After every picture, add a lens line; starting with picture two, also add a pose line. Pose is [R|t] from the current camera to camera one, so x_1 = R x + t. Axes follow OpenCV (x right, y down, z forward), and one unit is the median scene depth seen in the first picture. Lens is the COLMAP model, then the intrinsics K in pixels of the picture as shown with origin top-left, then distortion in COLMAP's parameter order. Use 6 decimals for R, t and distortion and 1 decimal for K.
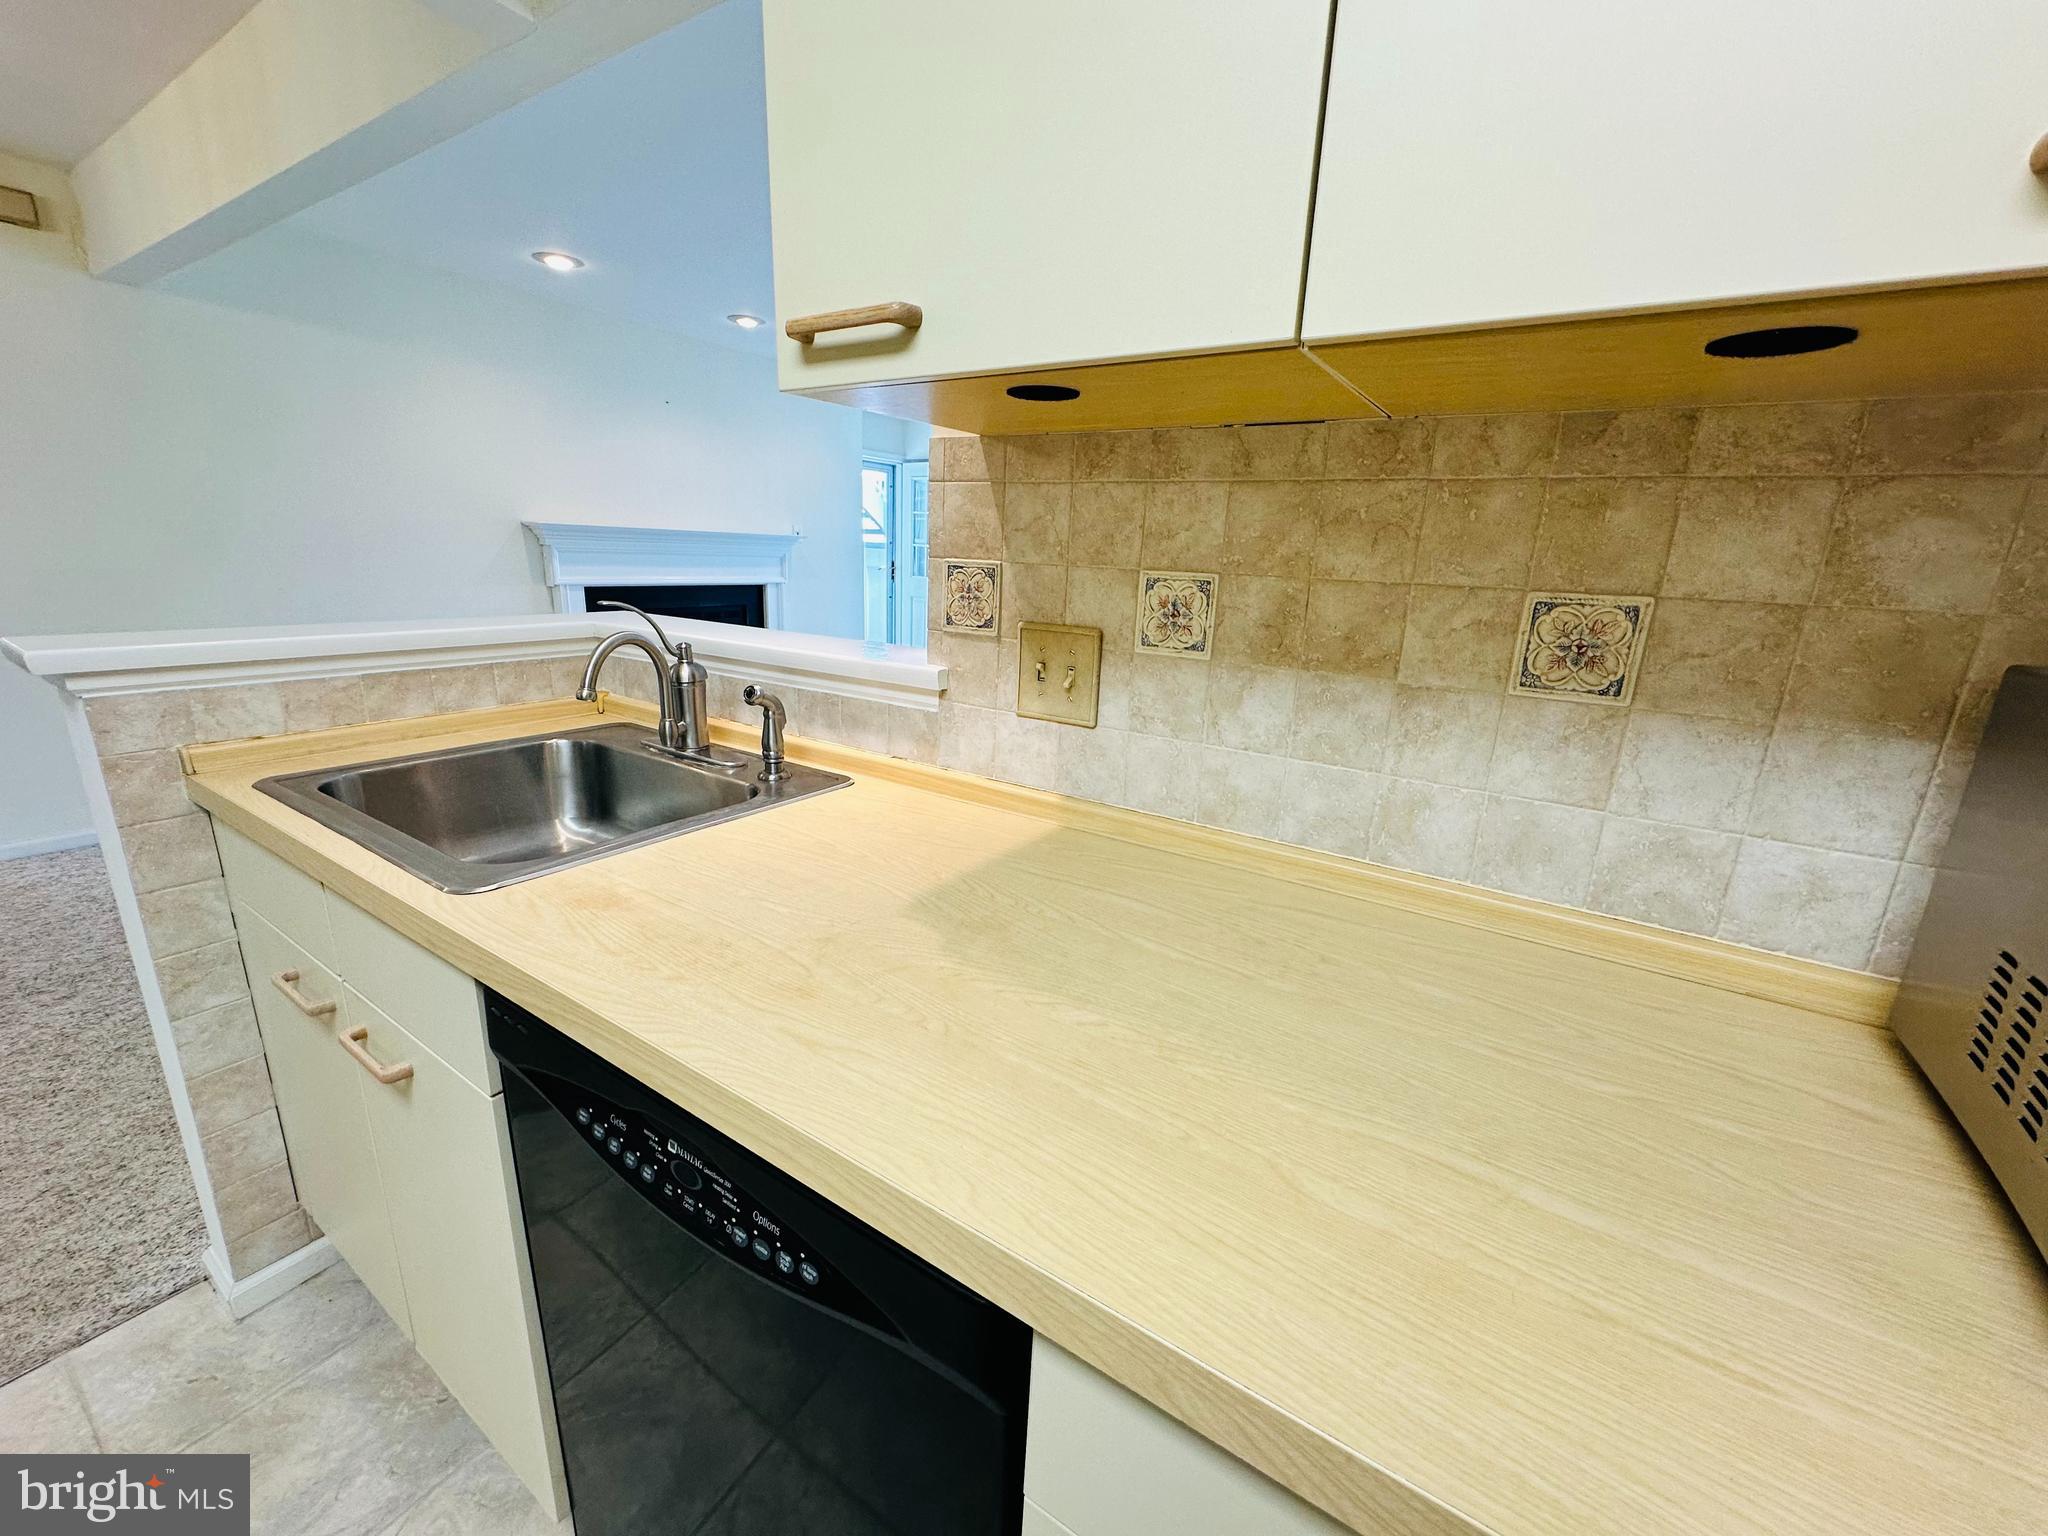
lens RADIAL K [[816.4, 0, 1020.6], [0, 816.4, 767.5], [0, 0, 1]] dist [-0.001263, 0.000518]
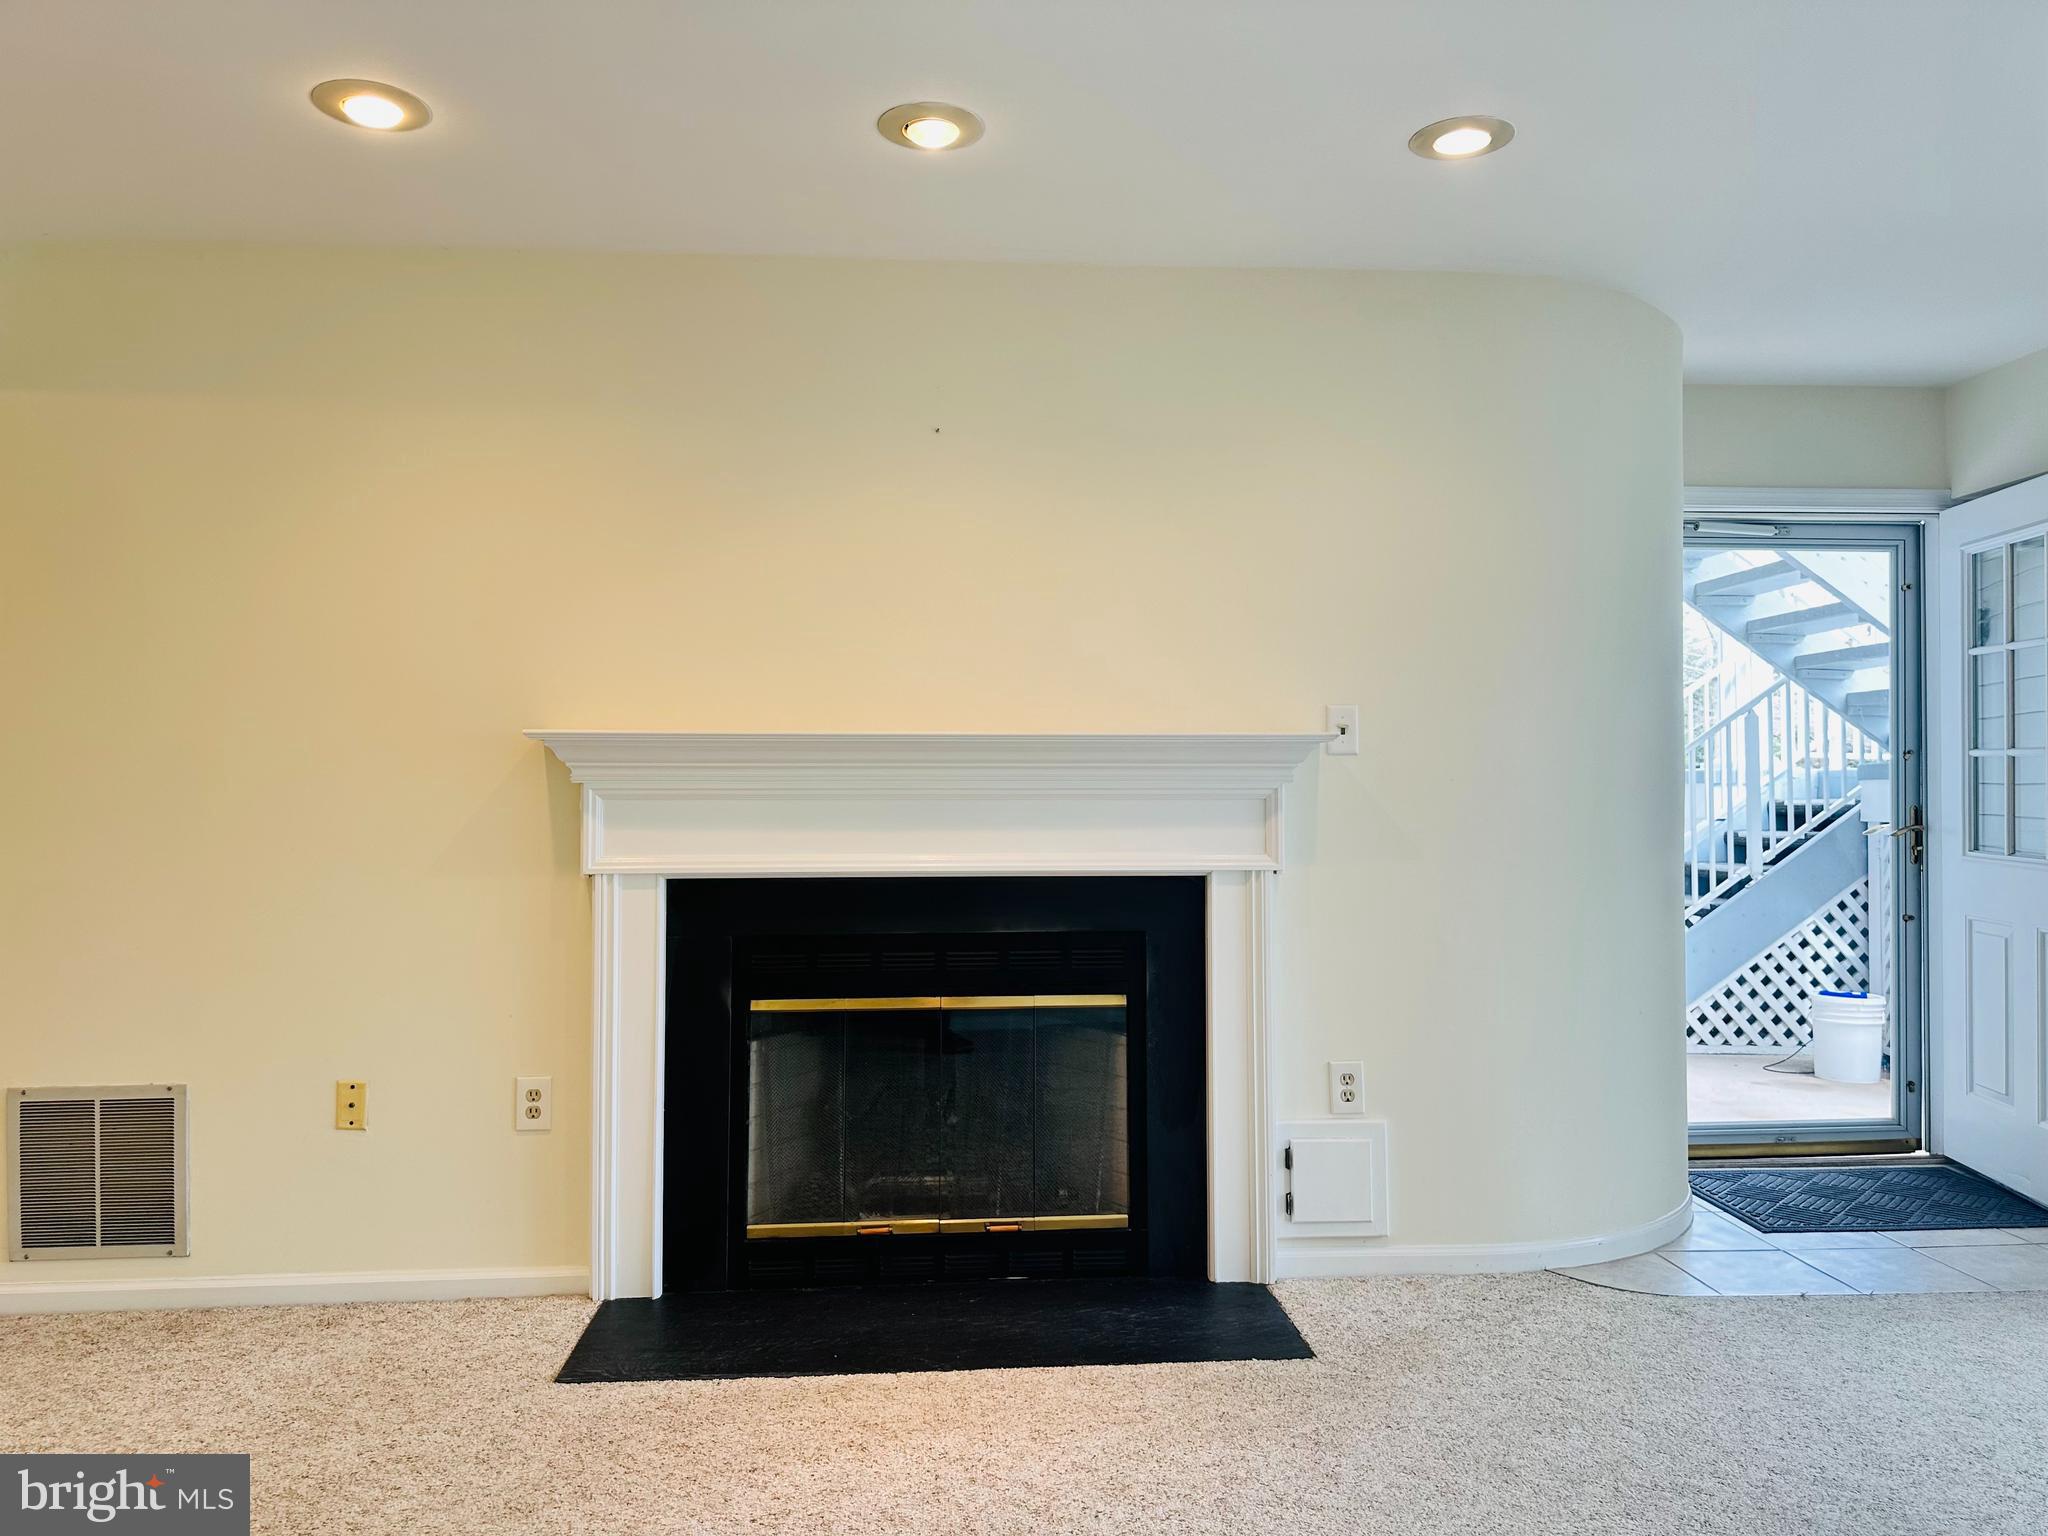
lens RADIAL K [[1435.6, 0, 1015.3], [0, 1435.6, 773.7], [0, 0, 1]] dist [0.056379, -0.069758]
pose [[0.600198, -0.053153, -0.798083, 0.620126], [-0.178281, 0.963798, -0.198266, -0.655403], [0.779730, 0.261282, 0.568993, 2.903613]]
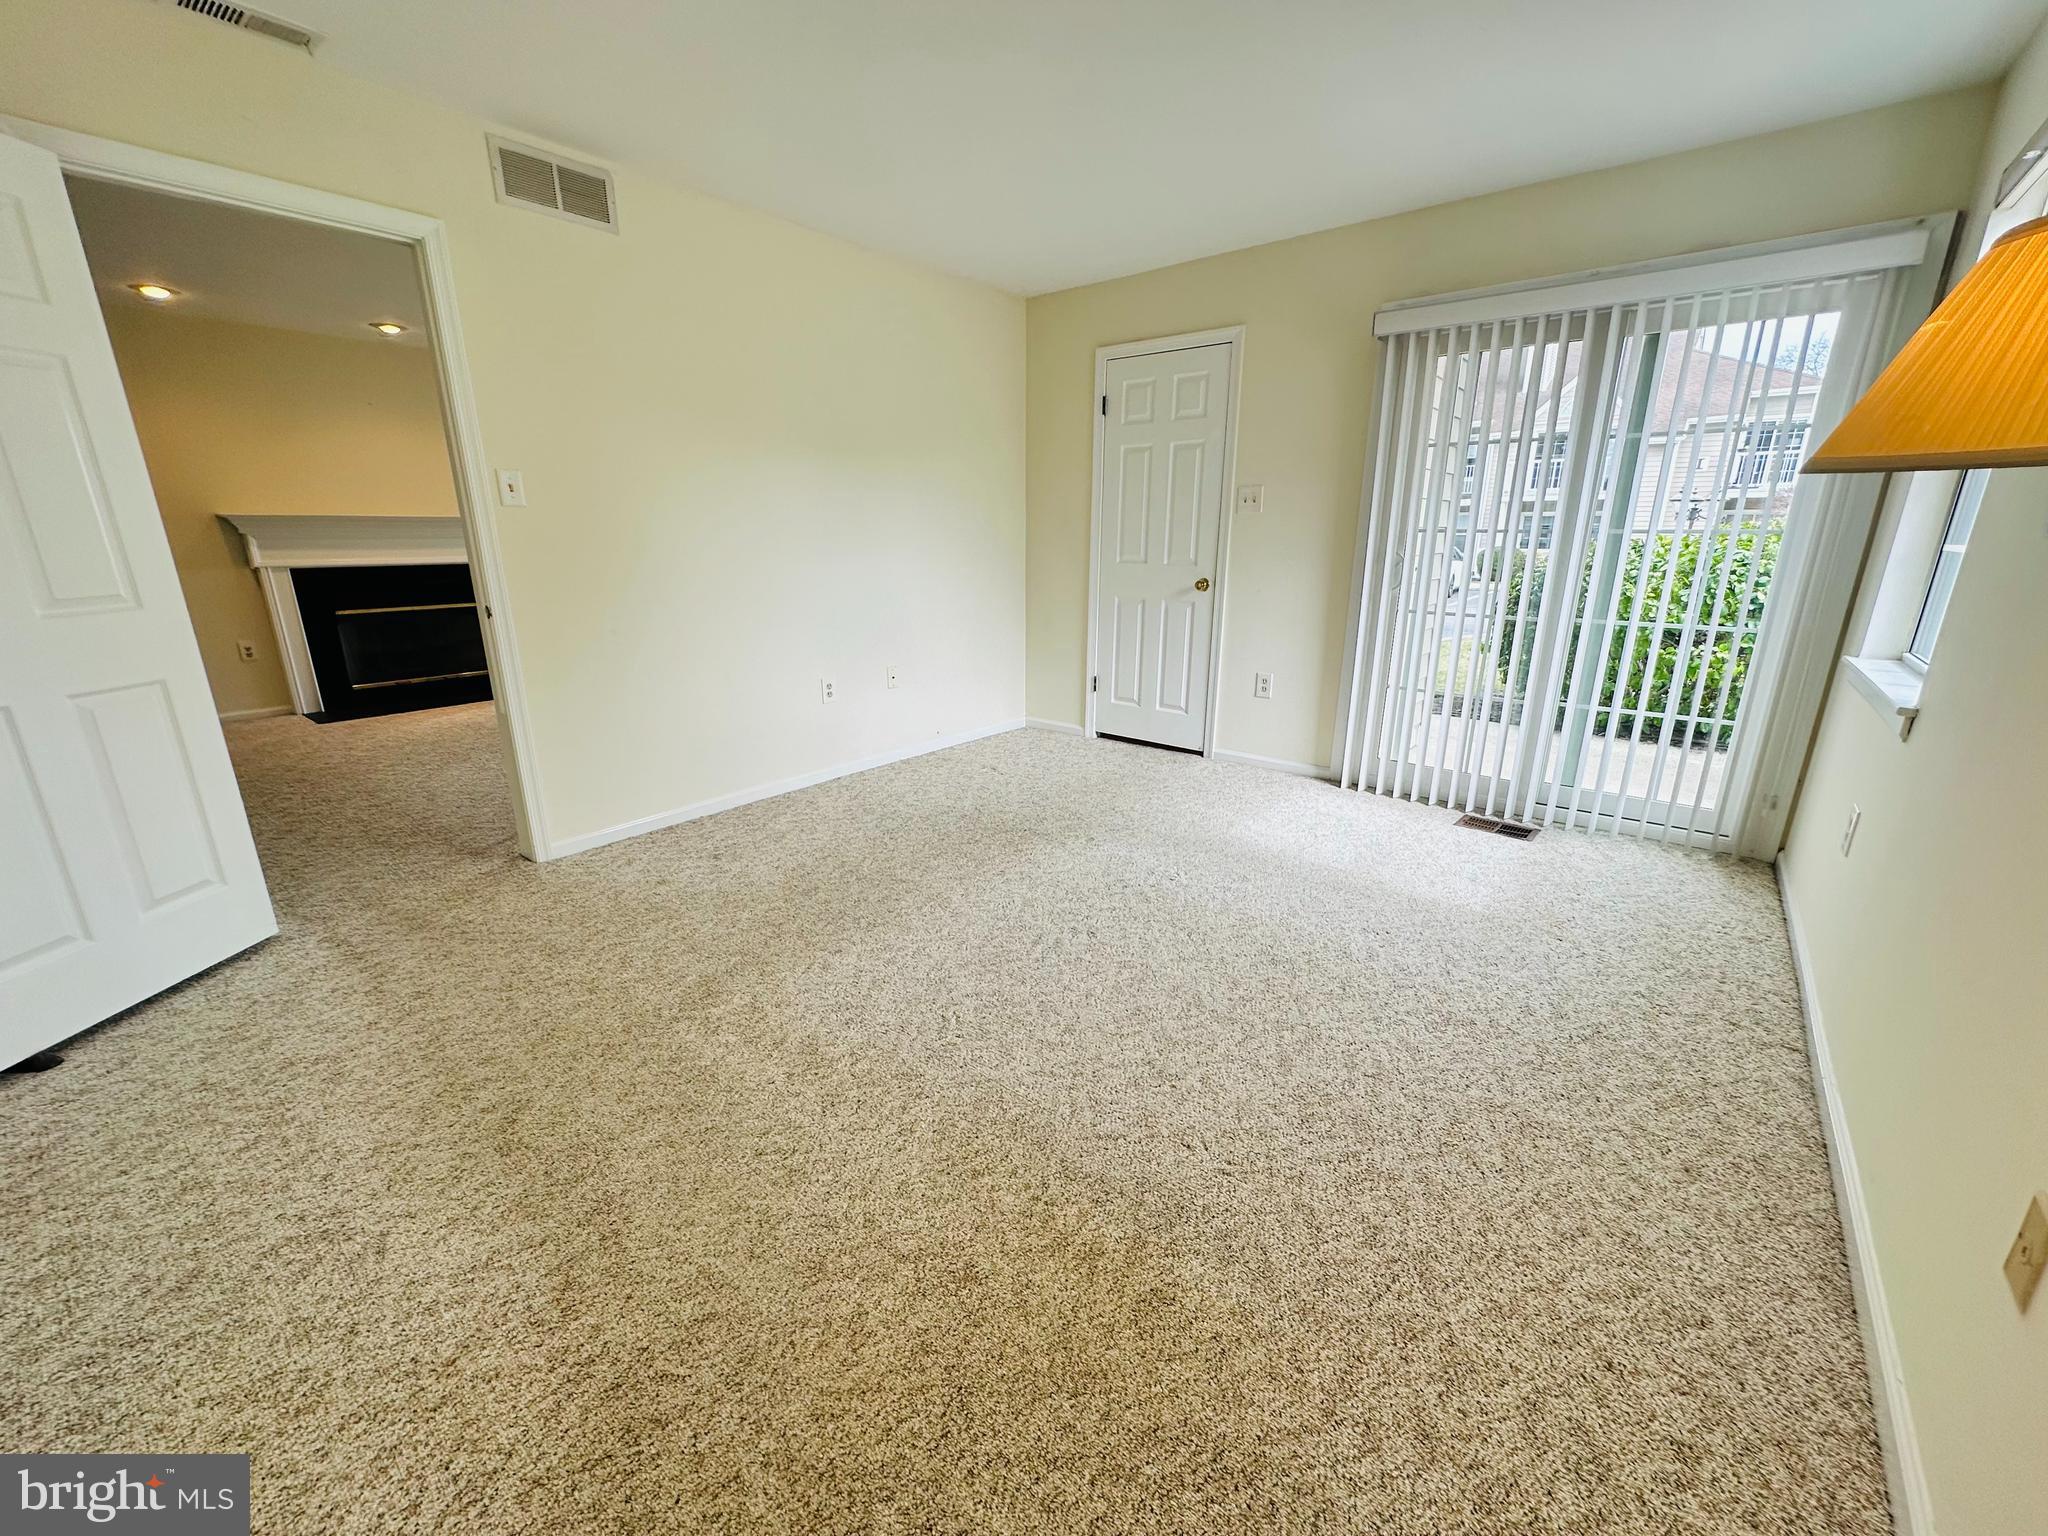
lens RADIAL K [[816.4, 0, 1024.9], [0, 816.4, 766.1], [0, 0, 1]] dist [-0.001263, 0.000518]
pose [[0.993577, -0.010430, -0.112676, 2.586673], [0.012866, 0.999698, 0.020919, 0.200281], [0.112424, -0.022234, 0.993412, -0.173447]]
